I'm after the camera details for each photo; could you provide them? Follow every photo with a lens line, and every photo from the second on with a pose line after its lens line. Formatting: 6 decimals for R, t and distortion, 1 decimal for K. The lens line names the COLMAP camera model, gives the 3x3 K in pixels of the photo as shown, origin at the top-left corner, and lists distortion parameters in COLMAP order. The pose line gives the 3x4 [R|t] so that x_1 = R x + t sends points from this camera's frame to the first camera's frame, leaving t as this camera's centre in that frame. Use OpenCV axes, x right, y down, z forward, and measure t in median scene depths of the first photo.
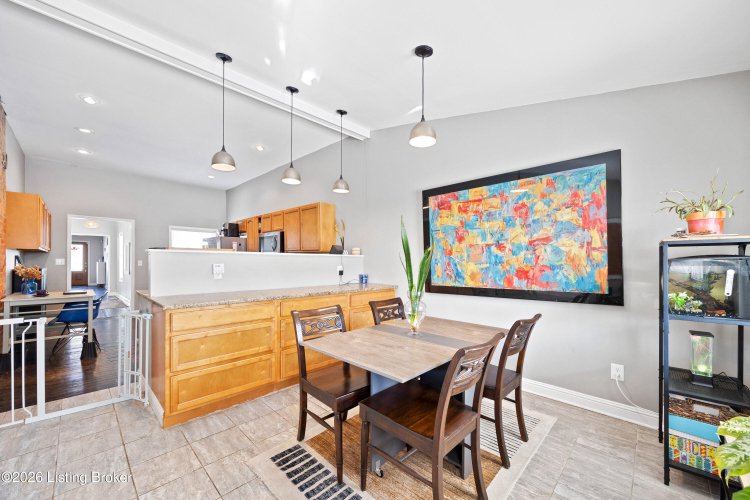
lens RADIAL K [[291.2, 0, 374.8], [0, 291.2, 261.4], [0, 0, 1]] dist [-0.000245, -0.000010]
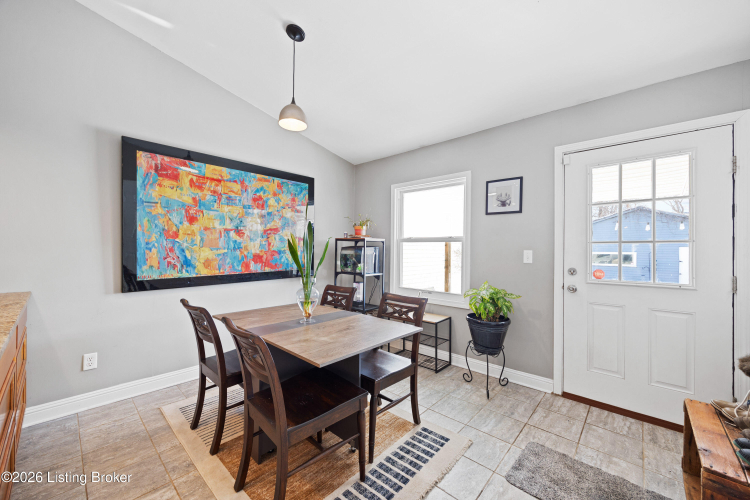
lens RADIAL K [[293.3, 0, 373.1], [0, 293.3, 242.2], [0, 0, 1]] dist [-0.000130, -0.000044]
pose [[-0.022160, 0.021374, 0.999526, -0.604353], [-0.014854, 0.999654, -0.021706, -0.001522], [-0.999644, -0.015328, -0.021835, 0.552034]]
